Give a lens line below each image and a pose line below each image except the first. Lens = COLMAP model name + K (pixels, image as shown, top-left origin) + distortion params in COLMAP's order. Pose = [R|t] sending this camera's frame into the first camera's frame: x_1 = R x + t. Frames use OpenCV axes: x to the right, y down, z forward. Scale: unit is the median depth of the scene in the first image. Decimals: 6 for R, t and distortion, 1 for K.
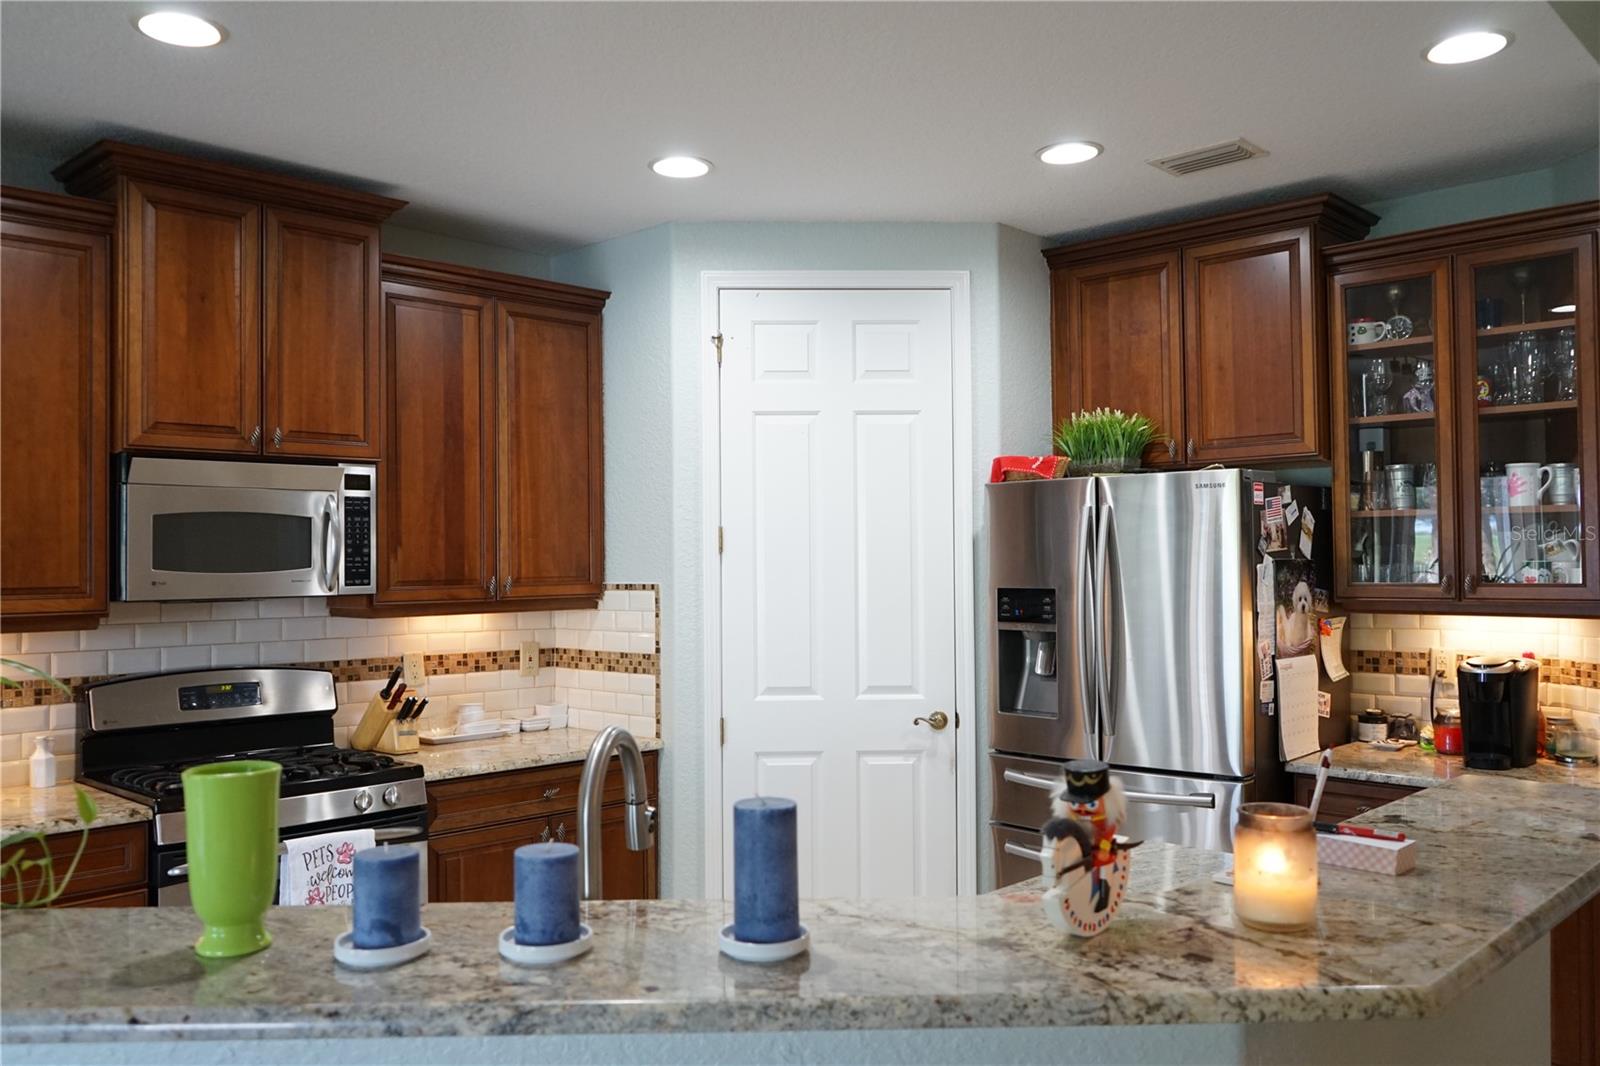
lens RADIAL K [[1275.4, 0, 800.0], [0, 1275.4, 533.0], [0, 0, 1]] dist [-0.010593, 0.012404]
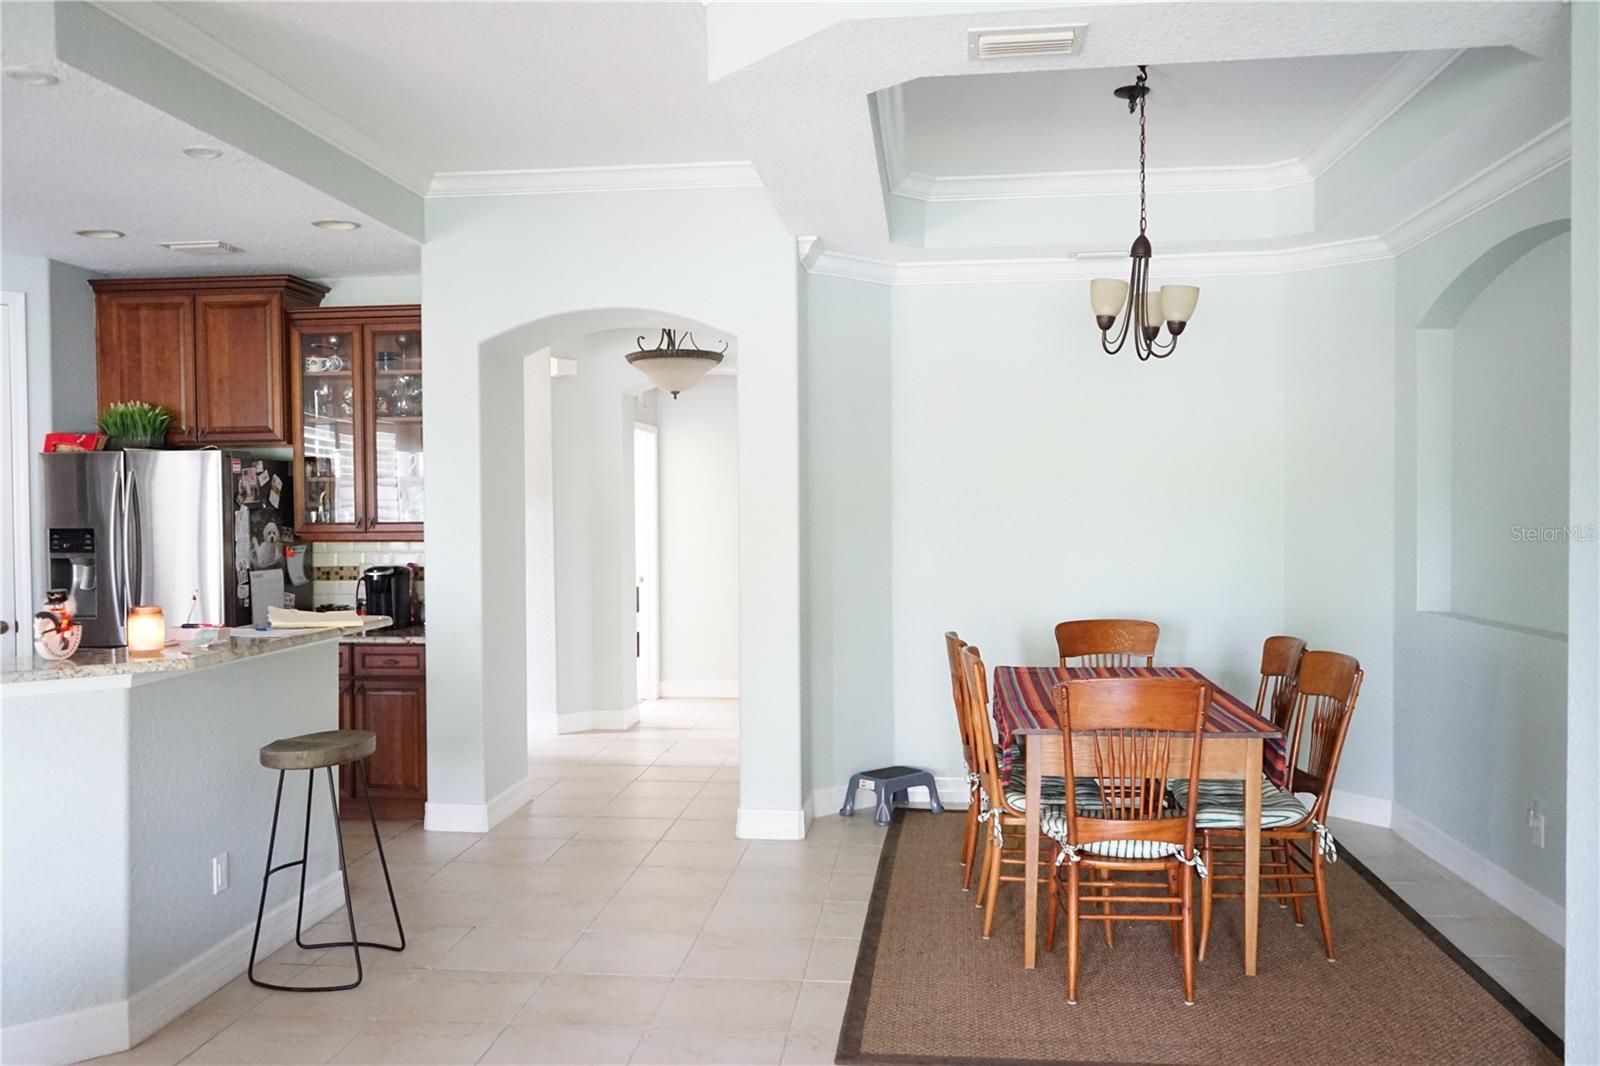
lens RADIAL K [[1275.4, 0, 800.0], [0, 1275.4, 533.0], [0, 0, 1]] dist [-0.010593, 0.012404]
pose [[0.789570, -0.010026, 0.613578, -0.050405], [-0.015430, 0.999226, 0.036183, -0.014492], [-0.613466, -0.038036, 0.788805, -0.602936]]
